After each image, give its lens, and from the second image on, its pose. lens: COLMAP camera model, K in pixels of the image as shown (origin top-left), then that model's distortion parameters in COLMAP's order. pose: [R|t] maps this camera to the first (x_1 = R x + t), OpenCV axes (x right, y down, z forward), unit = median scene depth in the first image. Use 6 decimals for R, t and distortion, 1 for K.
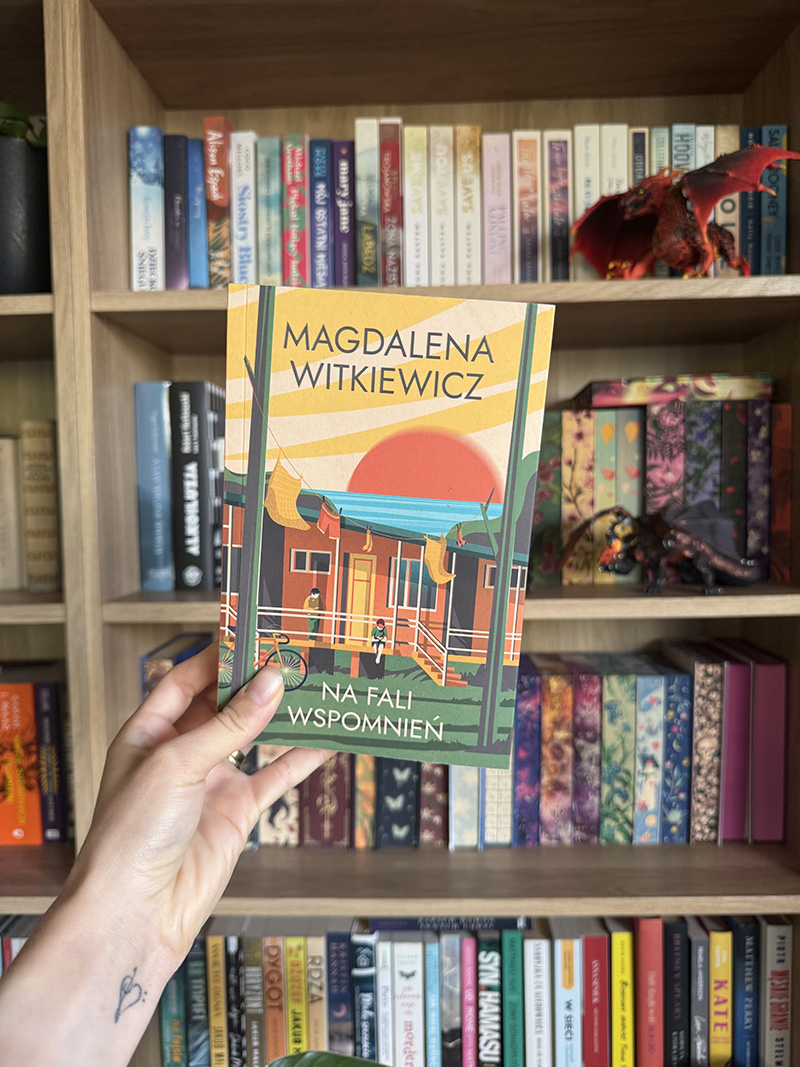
lens RADIAL K [[816.0, 0, 400.0], [0, 816.0, 533.5], [0, 0, 1]] dist [-0.003412, -0.003133]
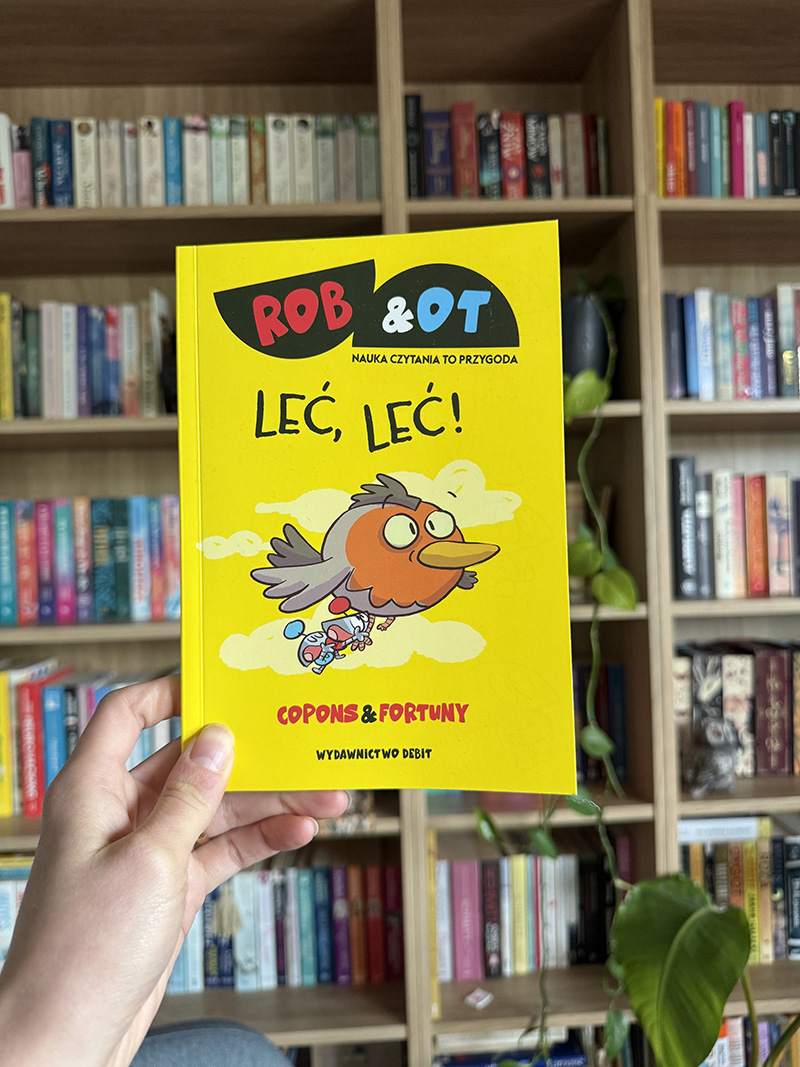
lens RADIAL K [[816.0, 0, 400.0], [0, 816.0, 533.5], [0, 0, 1]] dist [-0.003412, -0.003133]
pose [[0.996534, -0.004409, 0.083074, -0.871152], [0.009947, 0.997746, -0.066359, 0.046758], [-0.082594, 0.066956, 0.994332, -0.416411]]
